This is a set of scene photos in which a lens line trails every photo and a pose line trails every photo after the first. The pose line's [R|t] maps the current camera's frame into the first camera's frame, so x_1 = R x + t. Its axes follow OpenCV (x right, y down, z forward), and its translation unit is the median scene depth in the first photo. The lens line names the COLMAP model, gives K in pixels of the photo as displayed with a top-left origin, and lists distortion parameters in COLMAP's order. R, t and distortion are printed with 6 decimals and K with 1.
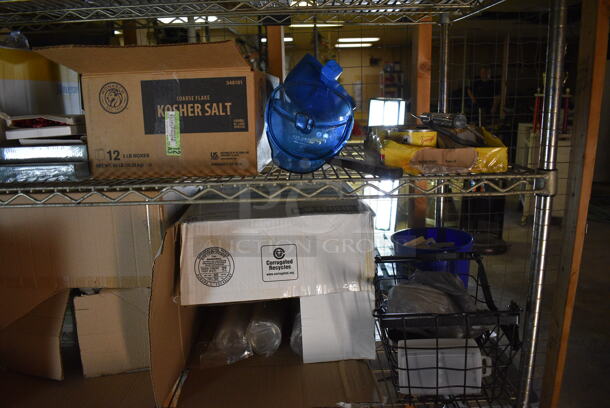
lens RADIAL K [[495.9, 0, 292.1], [0, 495.9, 216.2], [0, 0, 1]] dist [-0.071119, 0.003592]
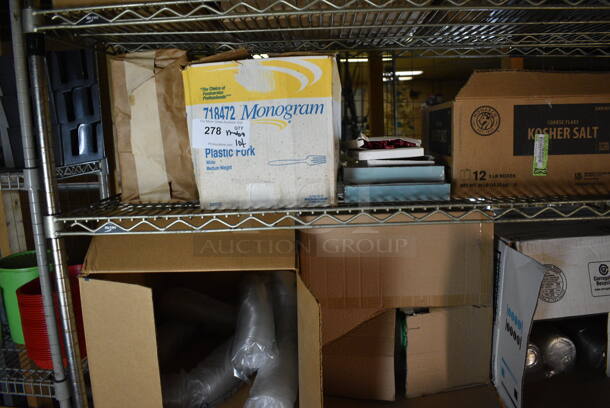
lens RADIAL K [[485.9, 0, 305.0], [0, 485.9, 204.0], [0, 0, 1]] dist [-0.061282, 0.001094]
pose [[0.999989, -0.004766, -0.000036, -0.711913], [0.004747, 0.996537, -0.083011, 0.018559], [0.000431, 0.083010, 0.996549, -0.012707]]
